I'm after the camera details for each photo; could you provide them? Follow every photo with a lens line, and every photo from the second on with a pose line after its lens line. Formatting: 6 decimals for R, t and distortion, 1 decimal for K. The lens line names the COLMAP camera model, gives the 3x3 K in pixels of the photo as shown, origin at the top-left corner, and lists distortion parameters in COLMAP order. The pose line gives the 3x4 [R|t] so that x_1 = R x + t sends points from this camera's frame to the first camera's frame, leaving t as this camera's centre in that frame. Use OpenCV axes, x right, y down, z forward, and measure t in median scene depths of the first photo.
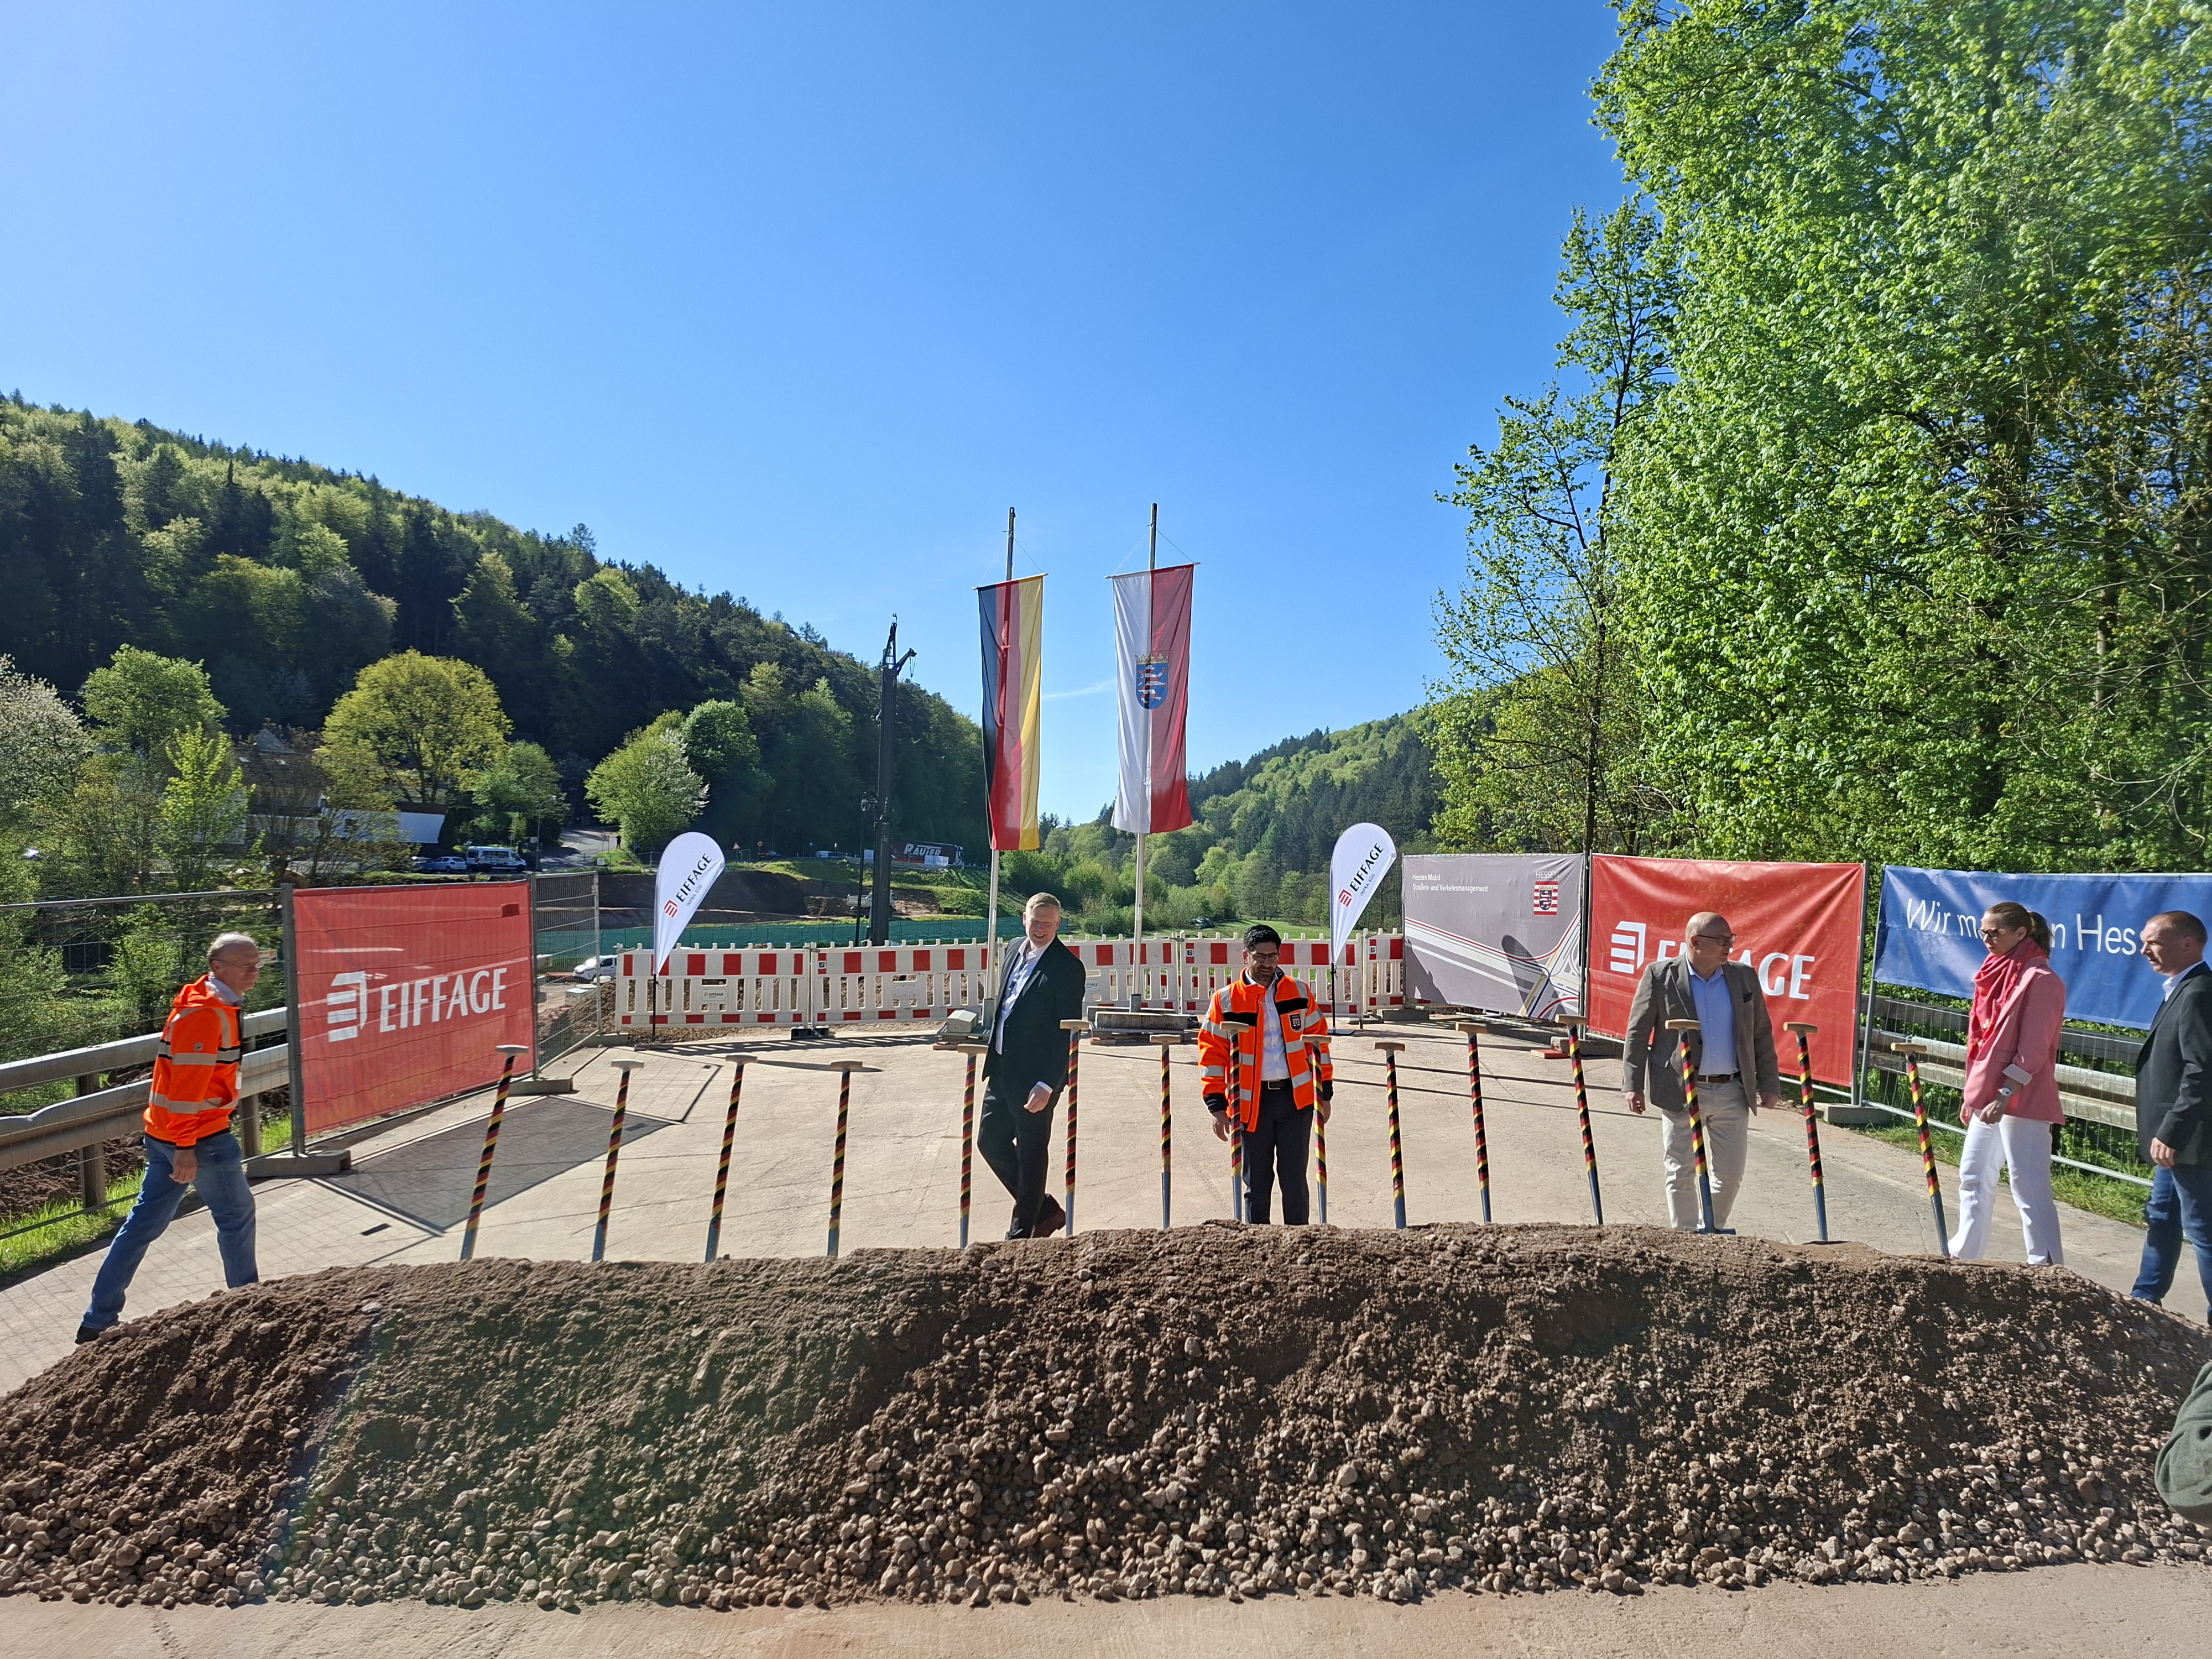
lens RADIAL K [[1513.9, 0, 1105.0], [0, 1513.9, 818.0], [0, 0, 1]] dist [0.108007, -0.144345]
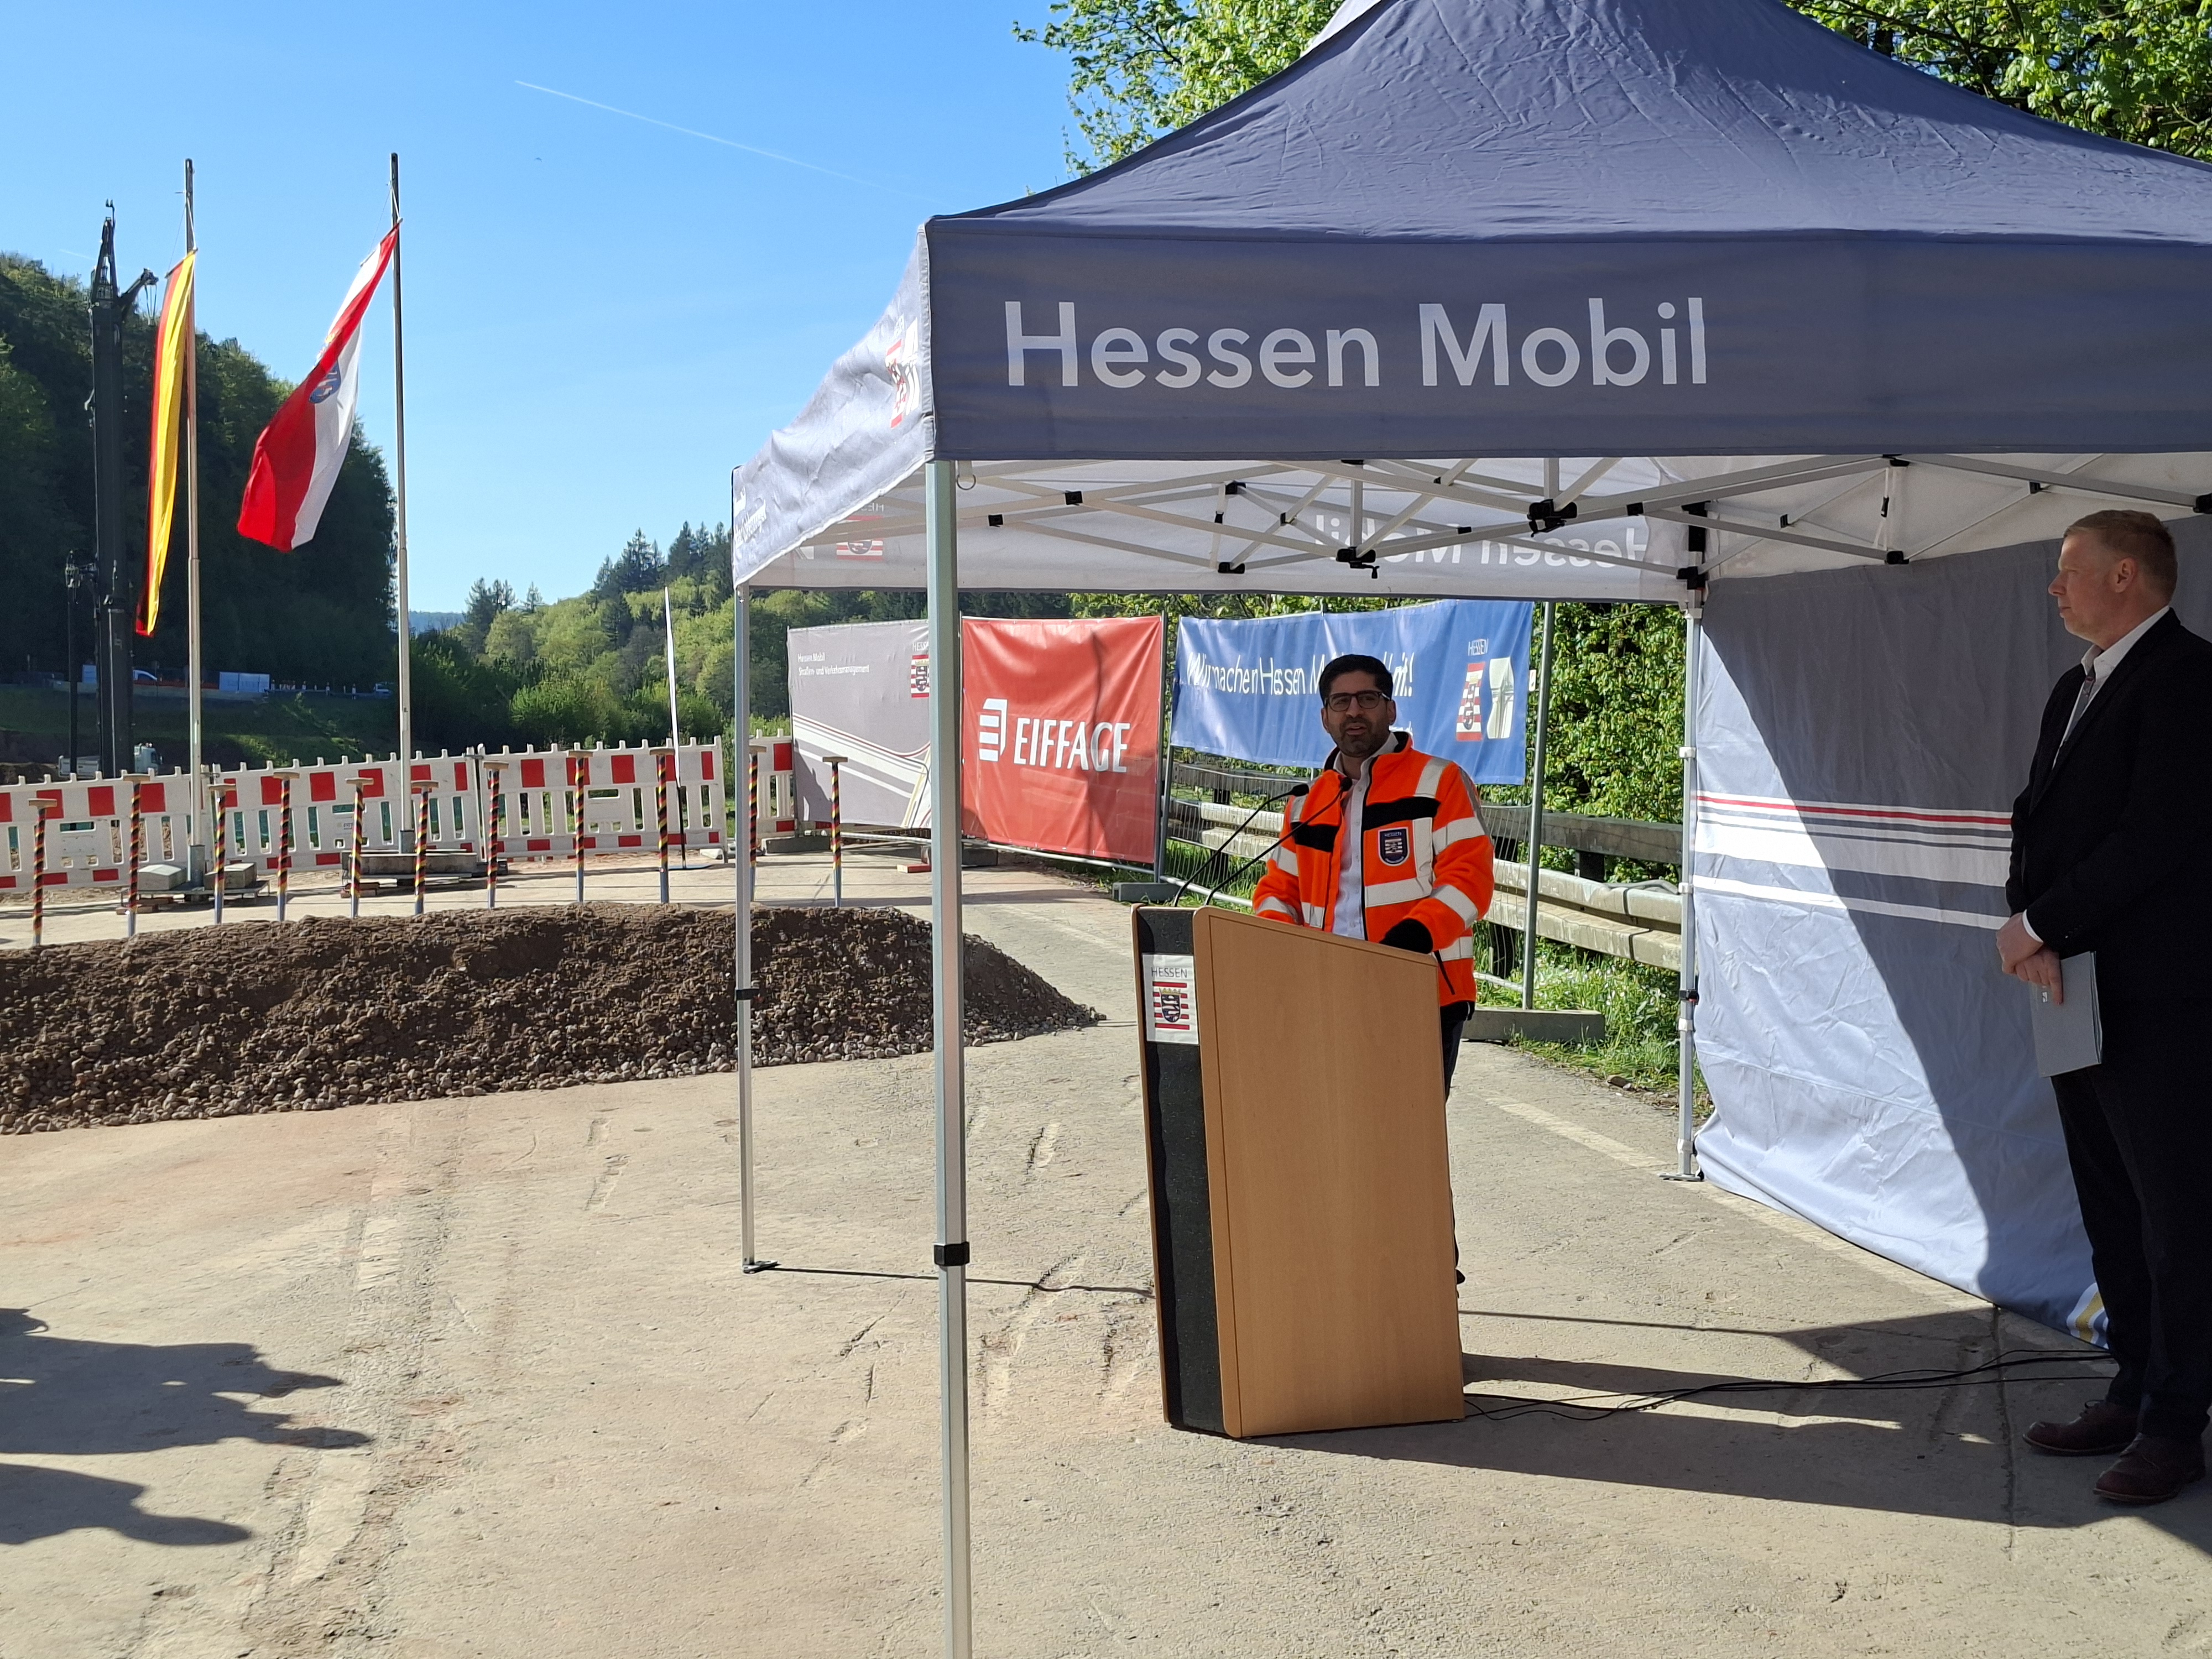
lens RADIAL K [[2955.0, 0, 1106.0], [0, 2955.0, 829.5], [0, 0, 1]] dist [0.208670, -0.571106]
pose [[0.985480, -0.047305, 0.163069, 0.113483], [0.033317, 0.995610, 0.087473, 0.000846], [-0.166491, -0.080770, 0.982729, -0.463384]]
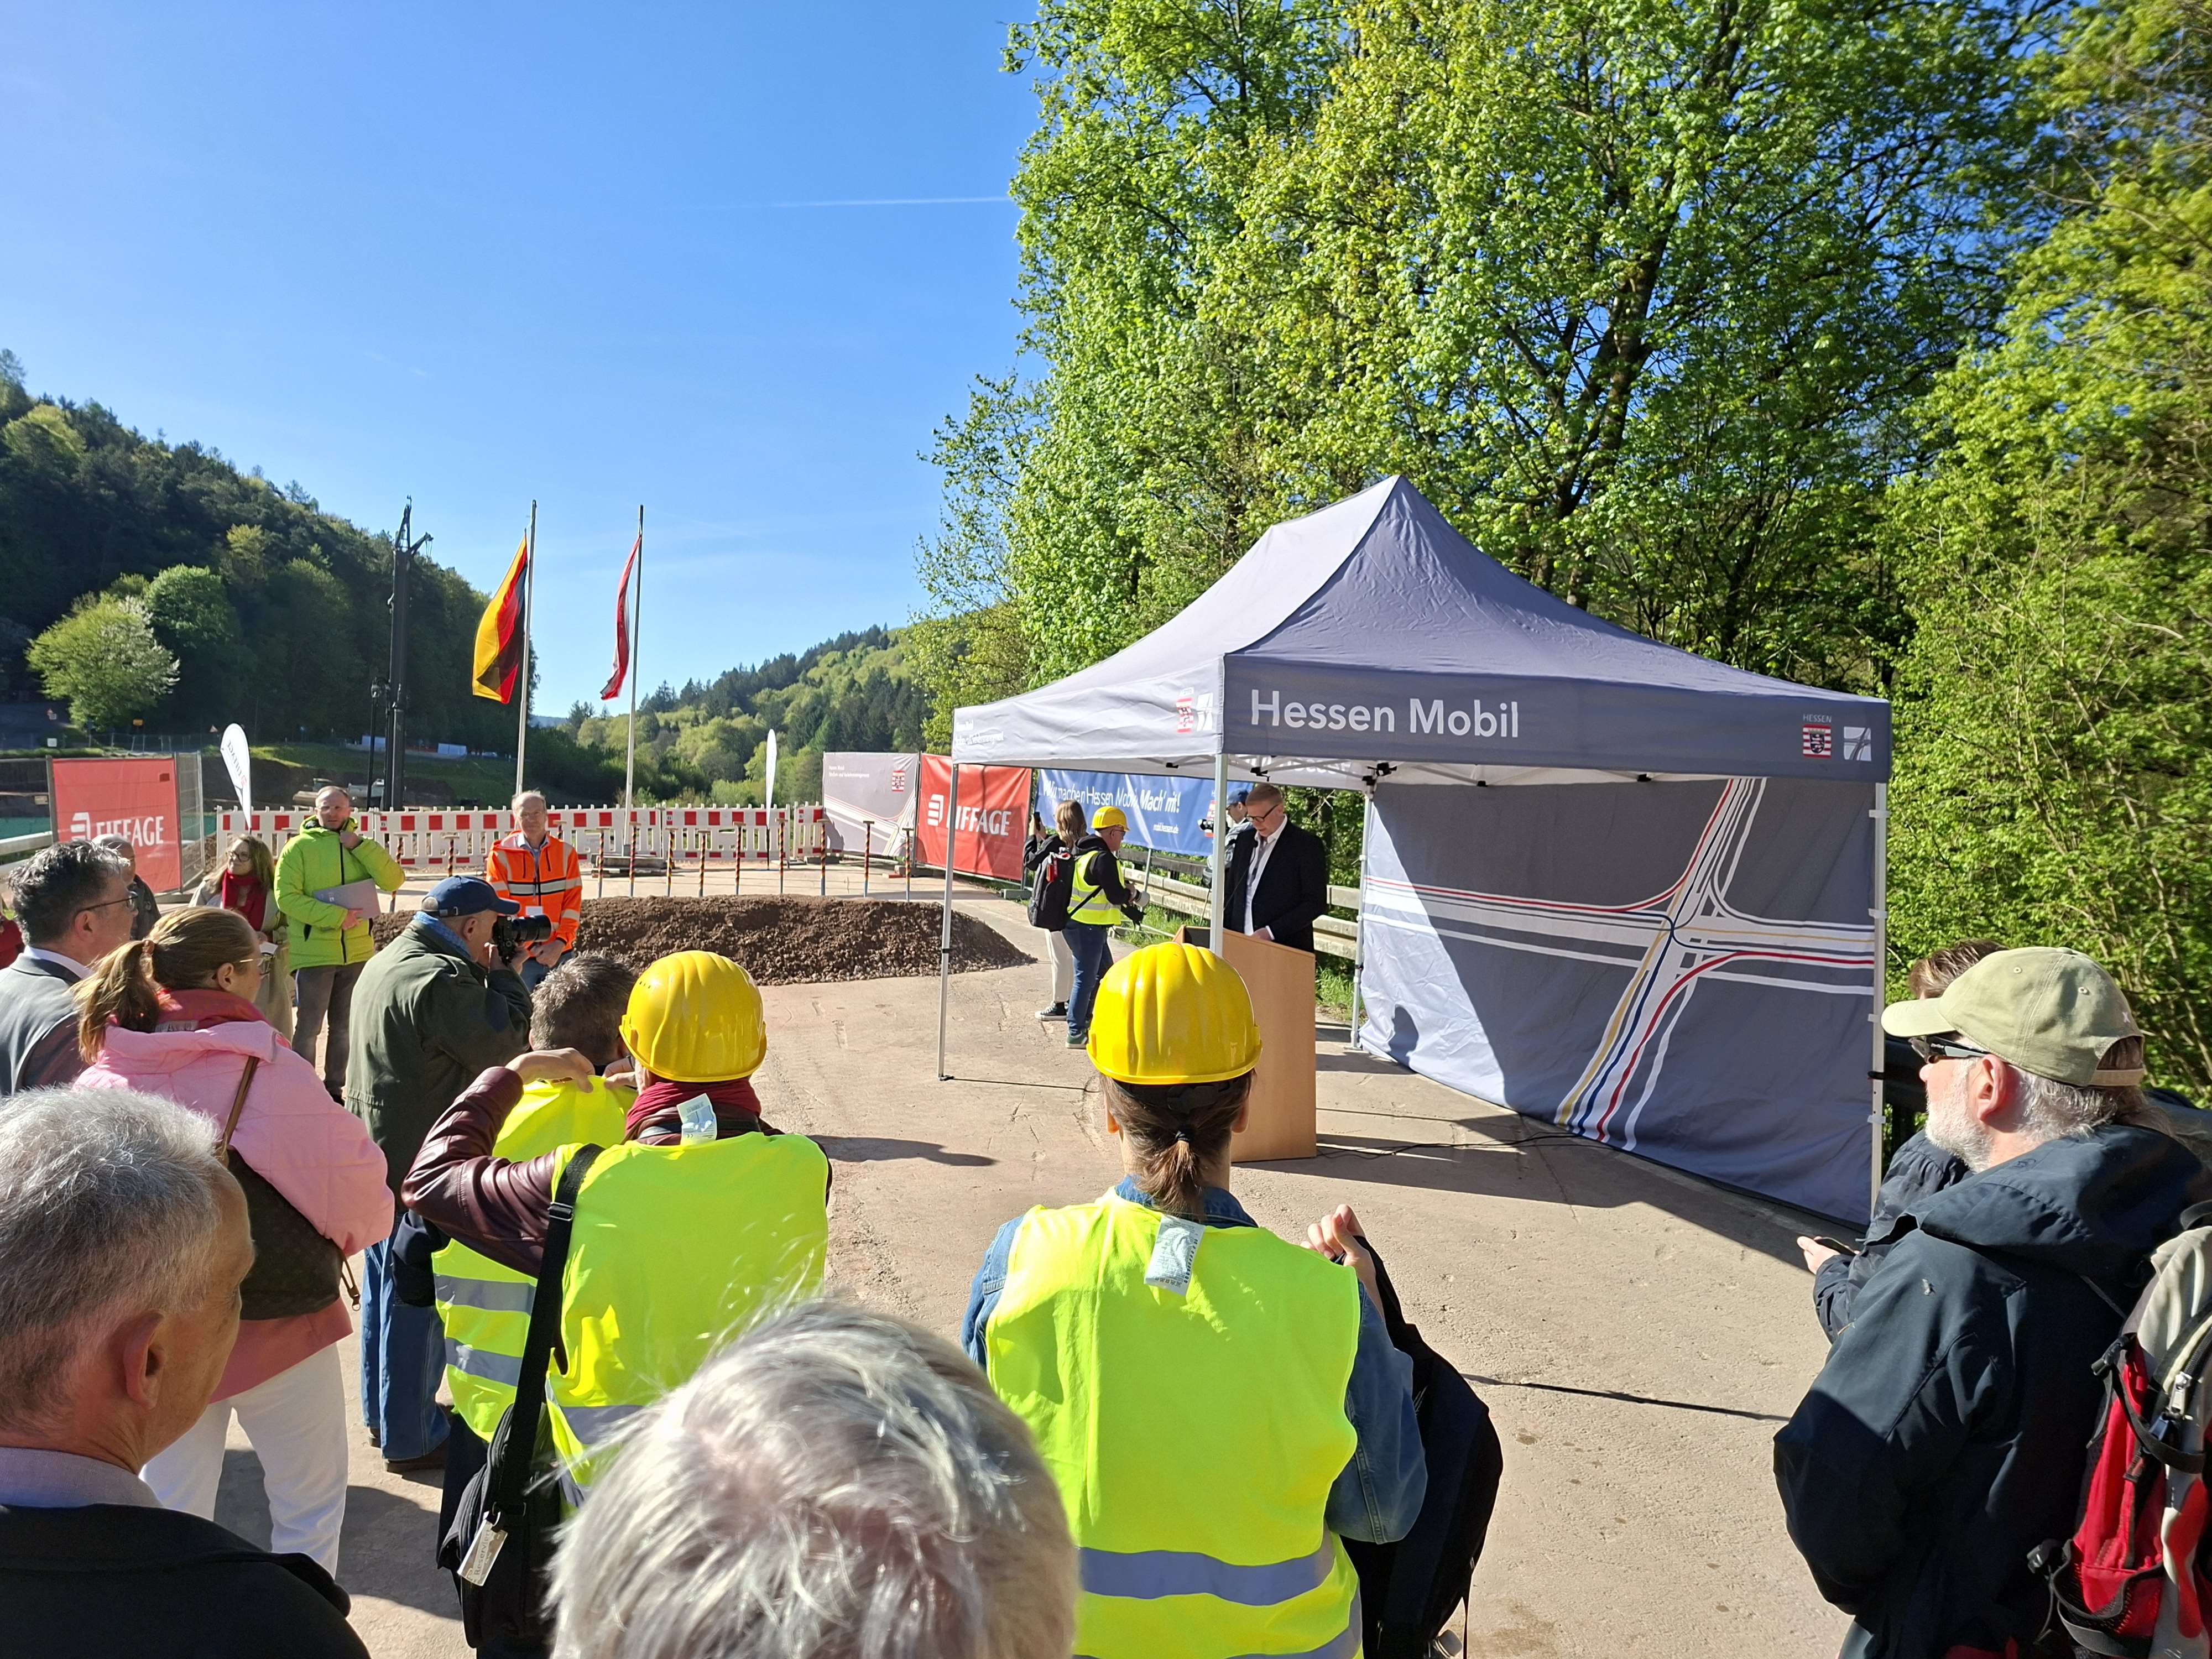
lens RADIAL K [[1490.6, 0, 1106.0], [0, 1490.6, 829.5], [0, 0, 1]] dist [0.111043, -0.133221]
pose [[0.956466, 0.003278, 0.291825, 0.035636], [-0.025471, 0.997059, 0.072285, -0.013768], [-0.290730, -0.076572, 0.953736, -0.494233]]
